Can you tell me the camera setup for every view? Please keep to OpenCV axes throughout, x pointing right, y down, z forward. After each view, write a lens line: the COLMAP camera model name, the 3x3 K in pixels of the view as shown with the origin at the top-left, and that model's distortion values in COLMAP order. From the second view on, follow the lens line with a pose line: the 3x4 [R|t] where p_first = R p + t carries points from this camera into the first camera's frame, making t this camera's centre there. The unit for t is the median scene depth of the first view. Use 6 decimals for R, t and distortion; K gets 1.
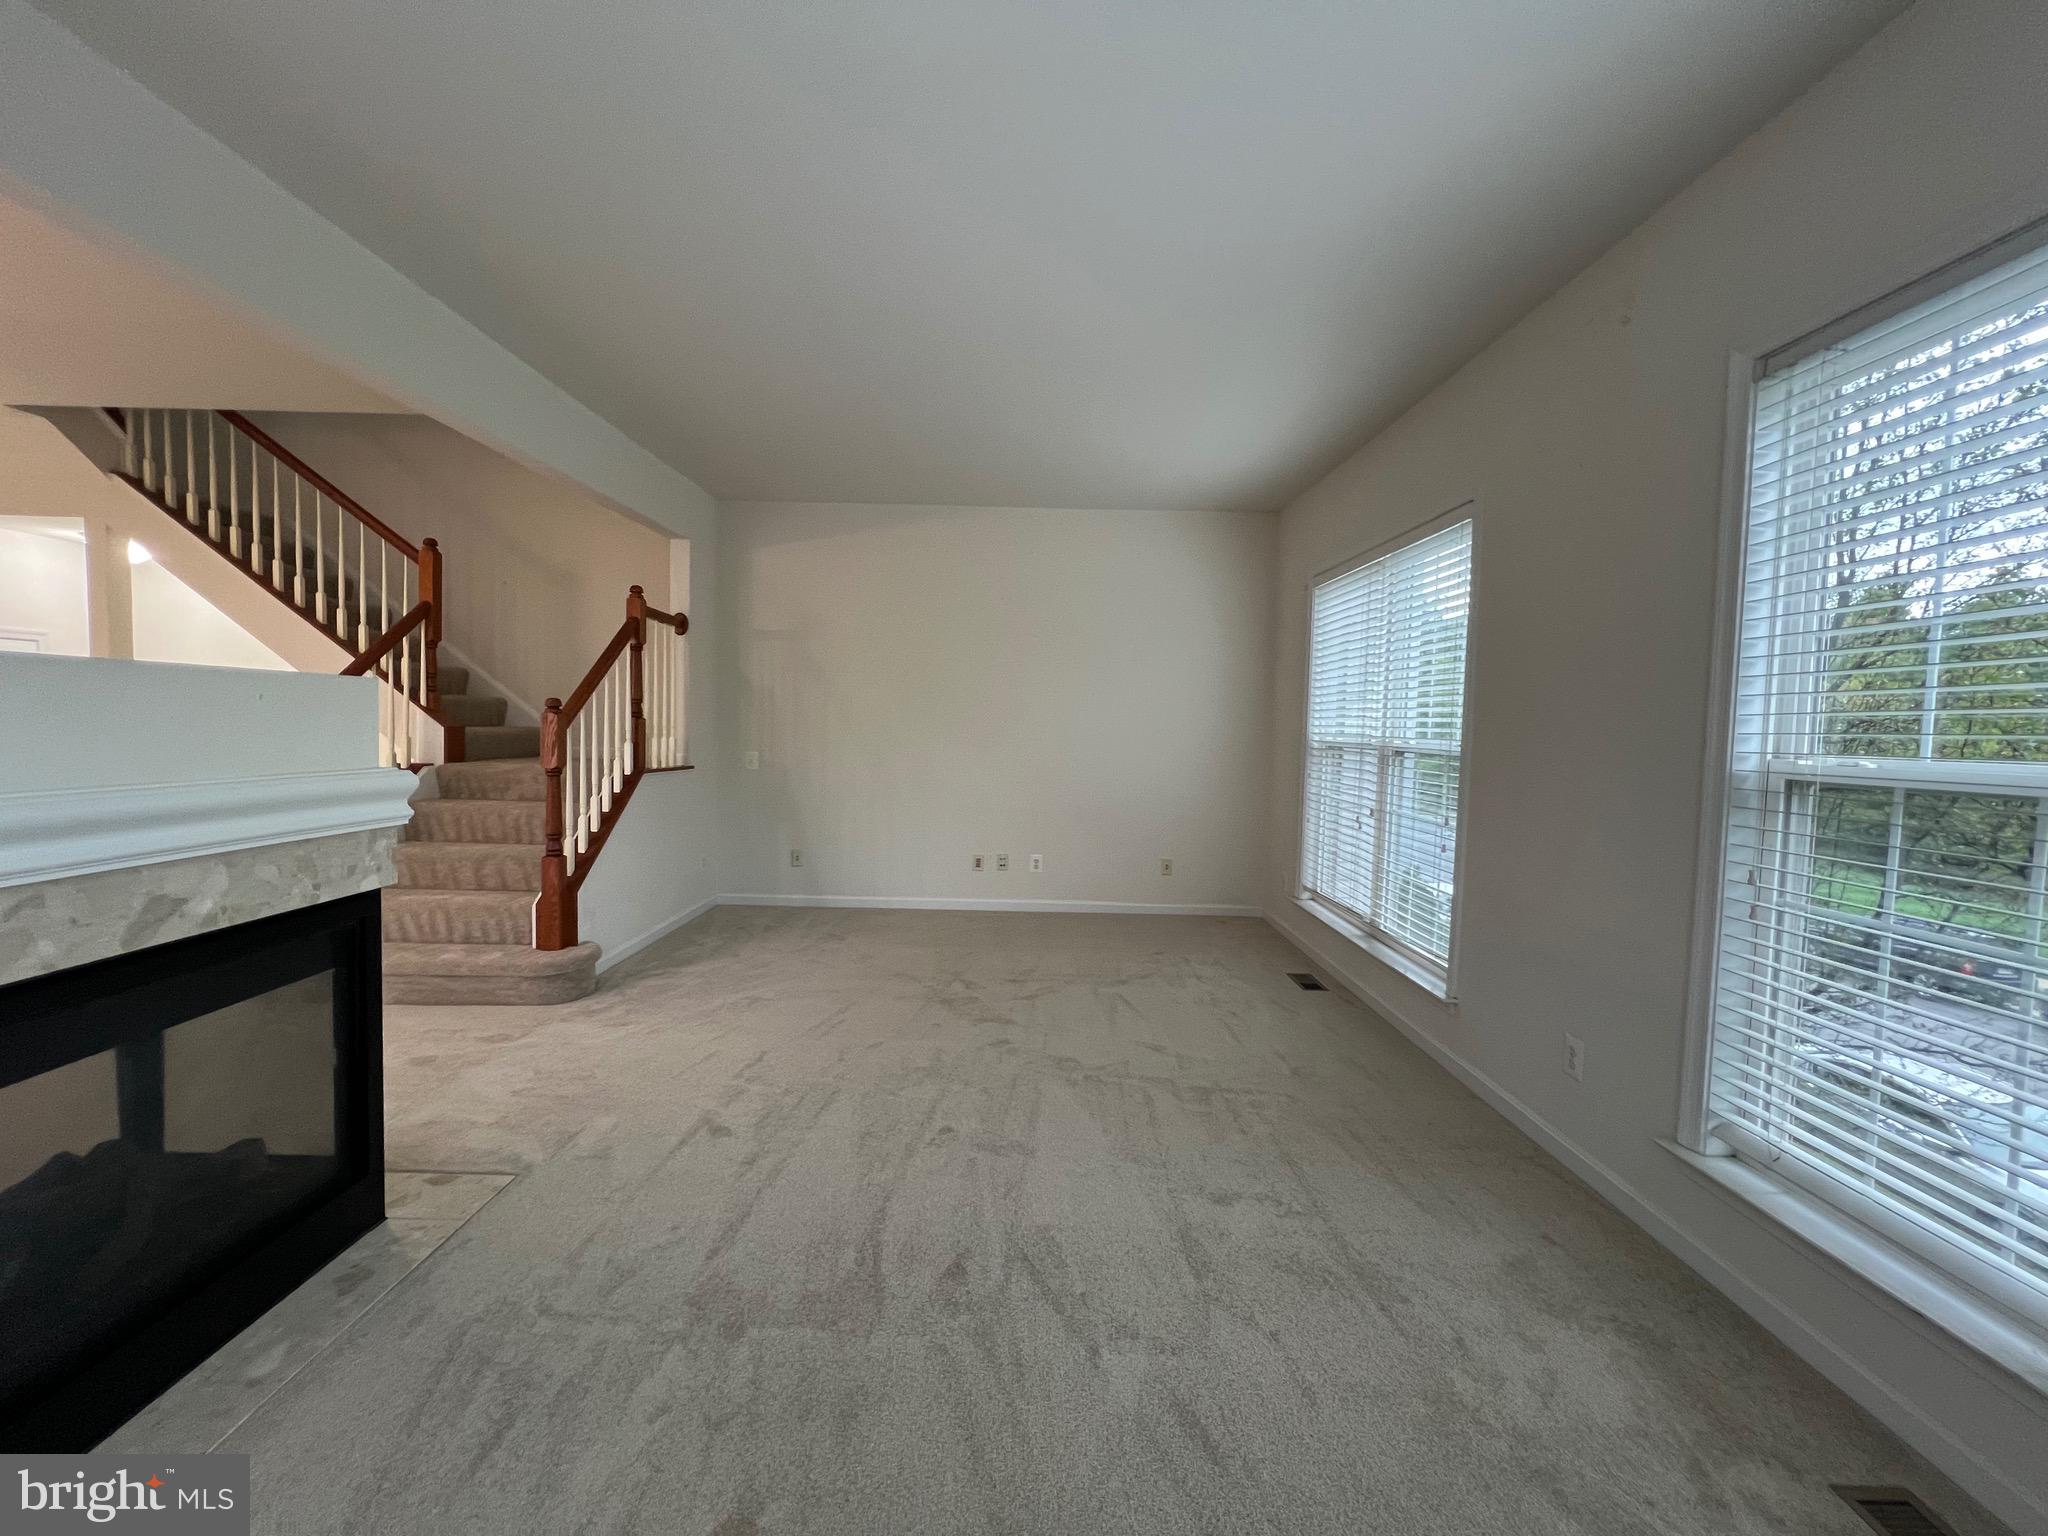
lens RADIAL K [[822.9, 0, 1017.9], [0, 822.9, 764.7], [0, 0, 1]] dist [-0.002715, 0.000883]
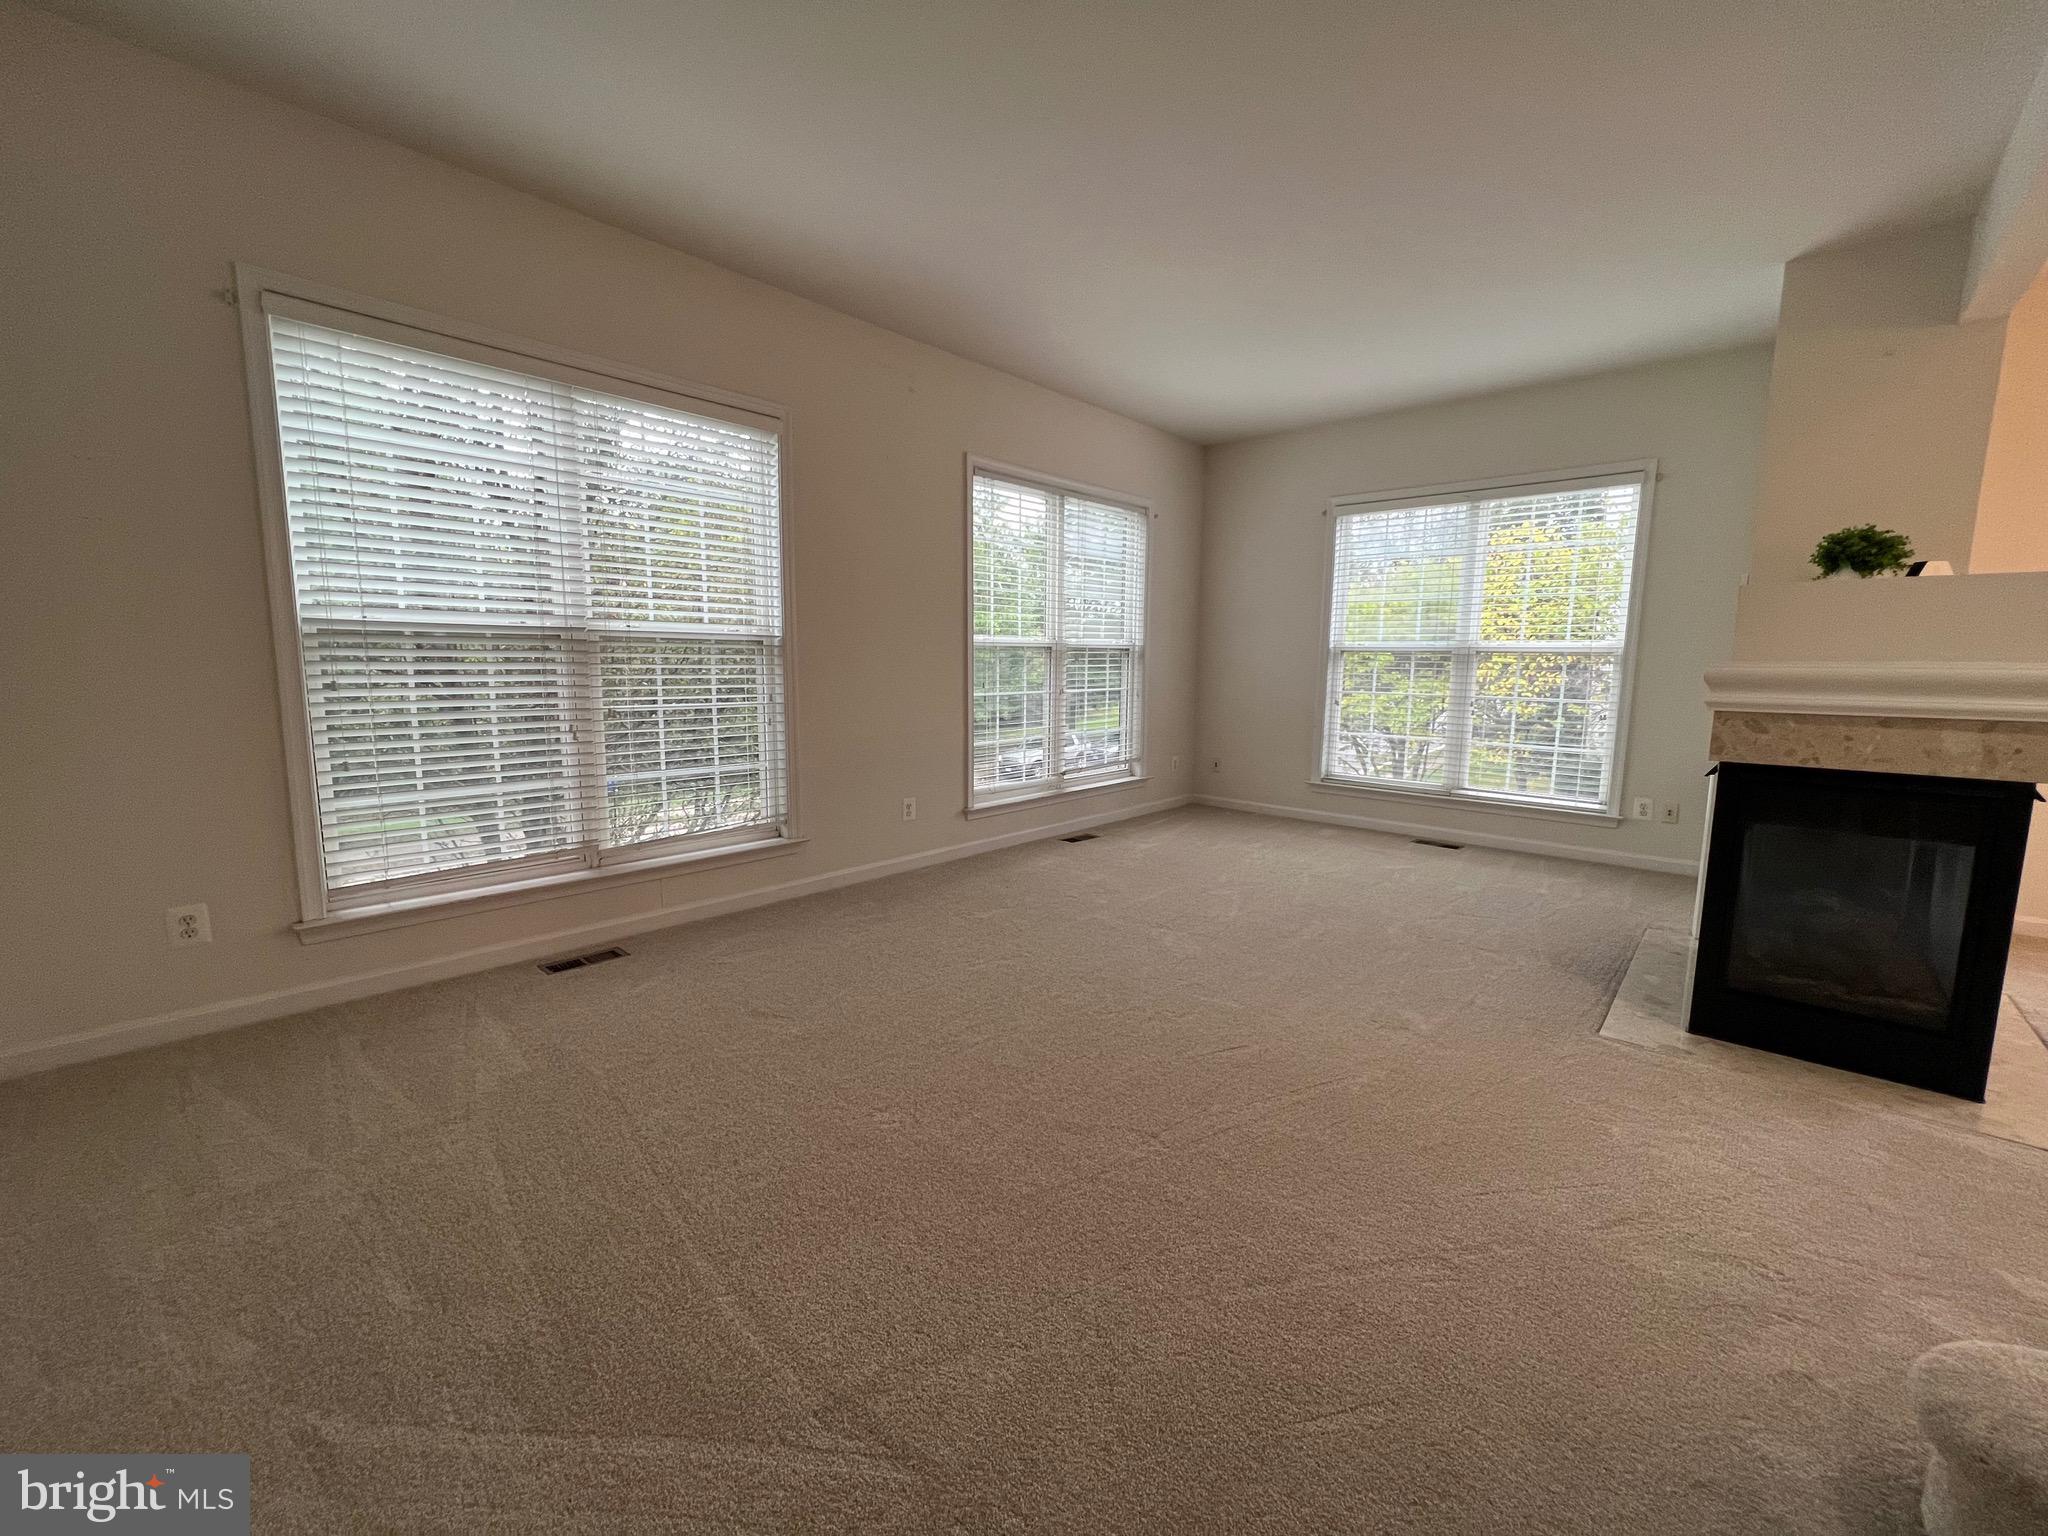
lens RADIAL K [[822.9, 0, 1027.1], [0, 822.9, 771.6], [0, 0, 1]] dist [-0.002715, 0.000883]
pose [[-0.739058, -0.122594, 0.662393, -0.374240], [0.006440, 0.981970, 0.188927, -0.033425], [-0.673611, 0.143894, -0.724943, 1.161377]]
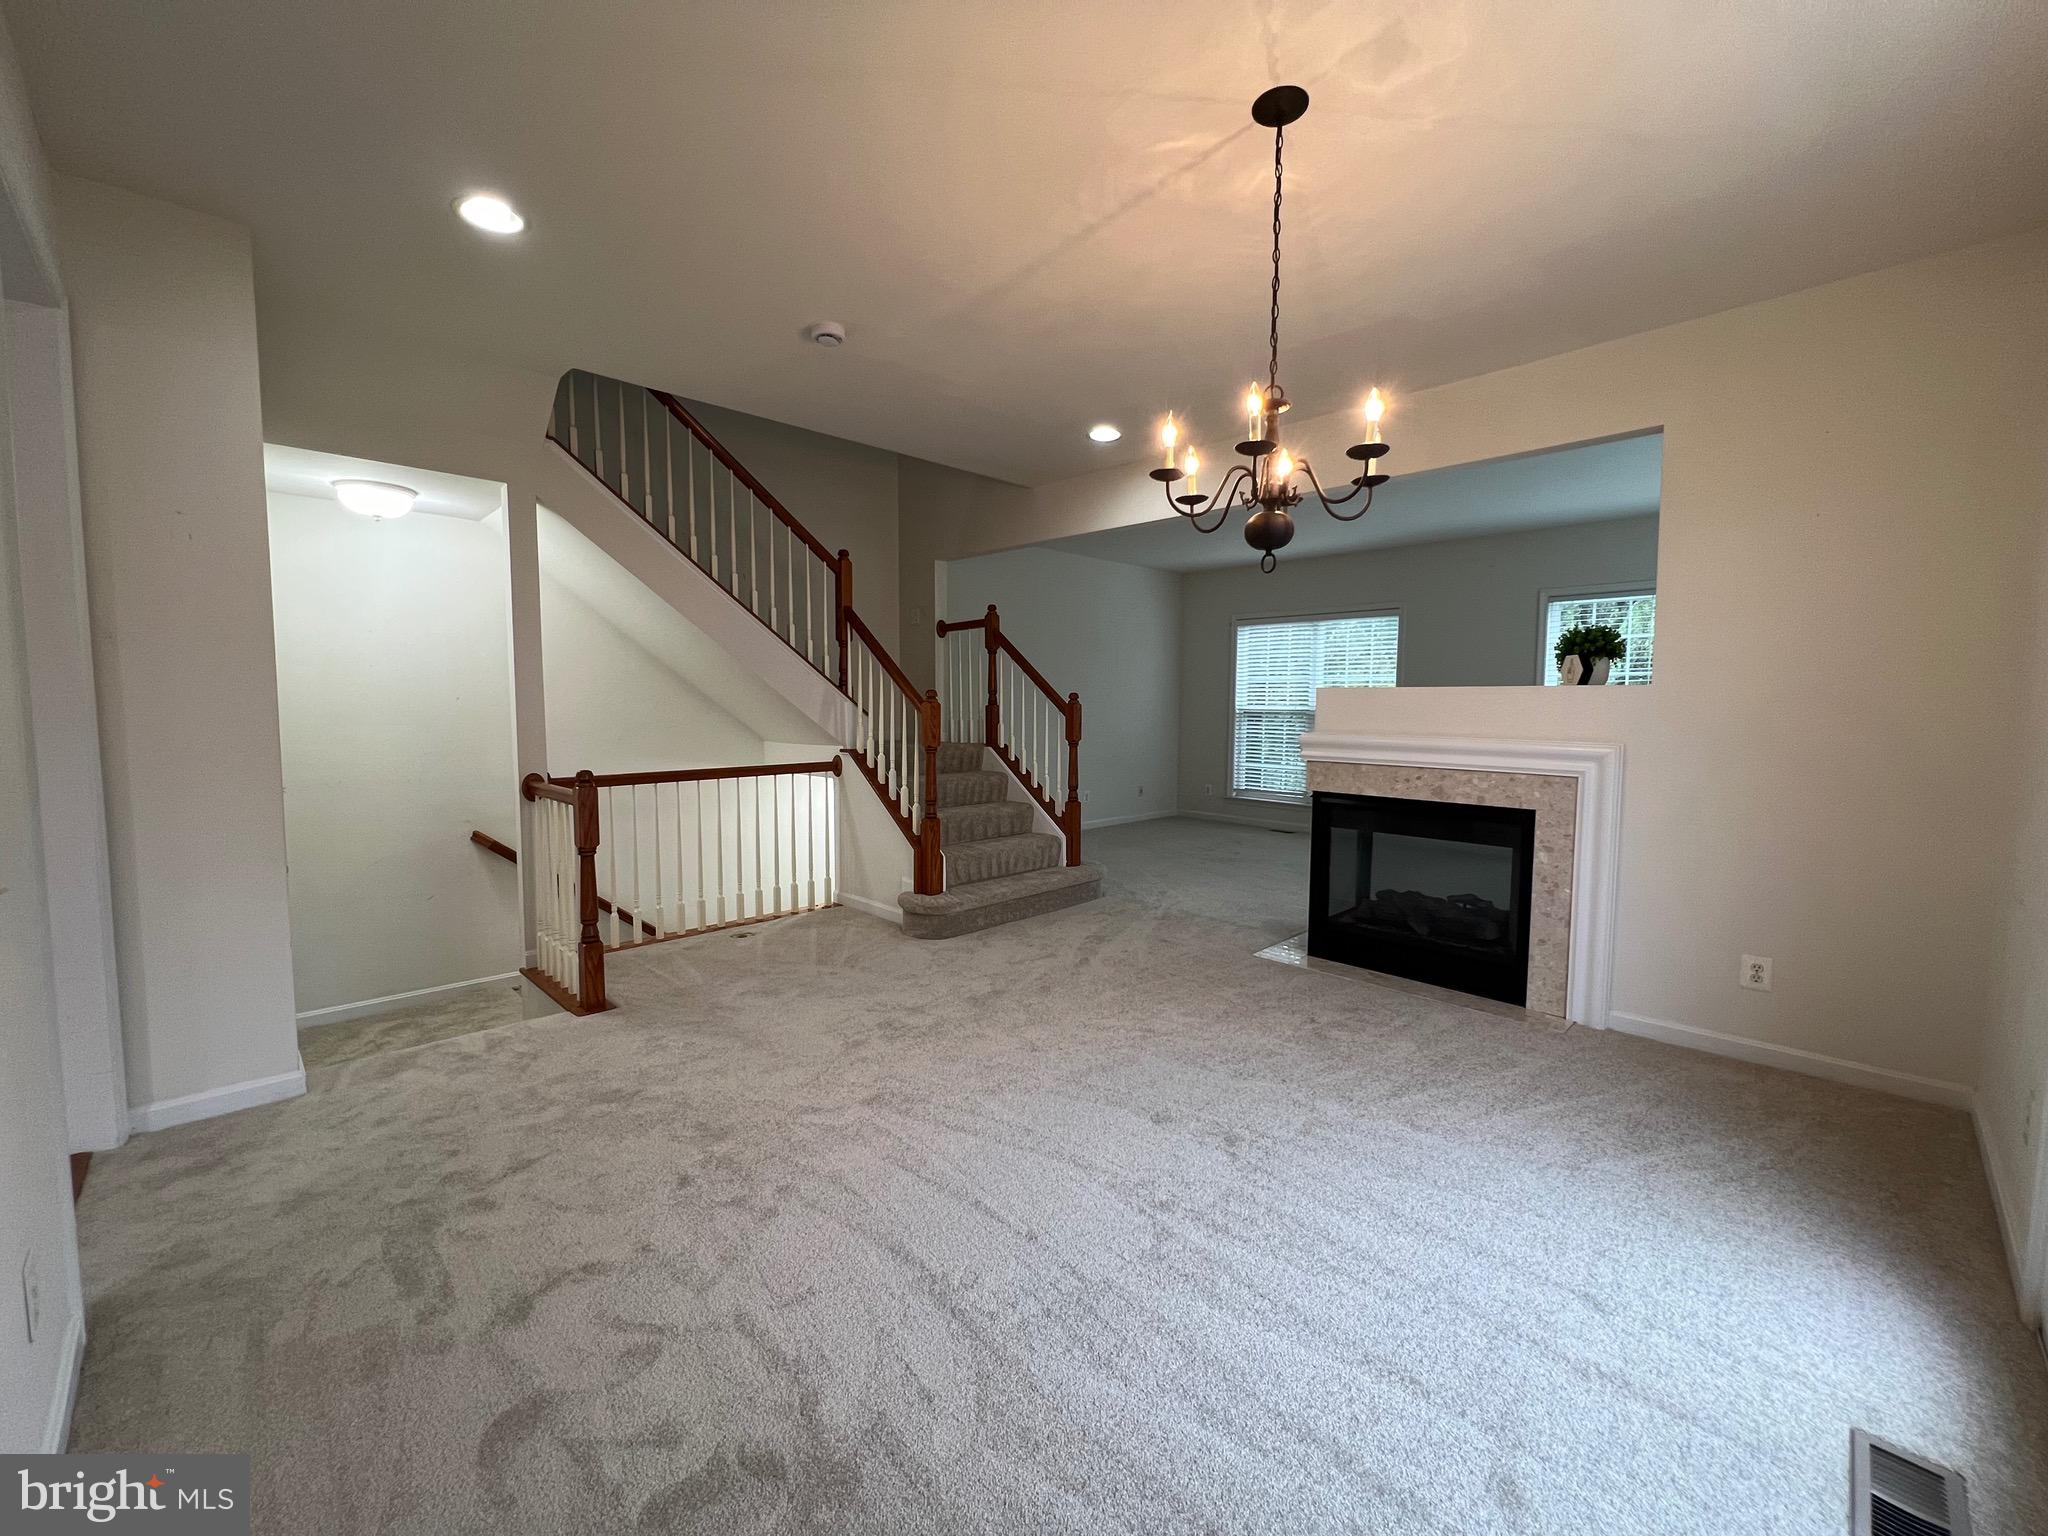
lens RADIAL K [[822.9, 0, 1020.1], [0, 822.9, 759.9], [0, 0, 1]] dist [-0.002715, 0.000883]
pose [[0.718310, -0.067003, 0.692490, -1.357786], [0.046094, 0.997748, 0.048727, -0.031547], [-0.694195, -0.003082, 0.719780, 0.019513]]
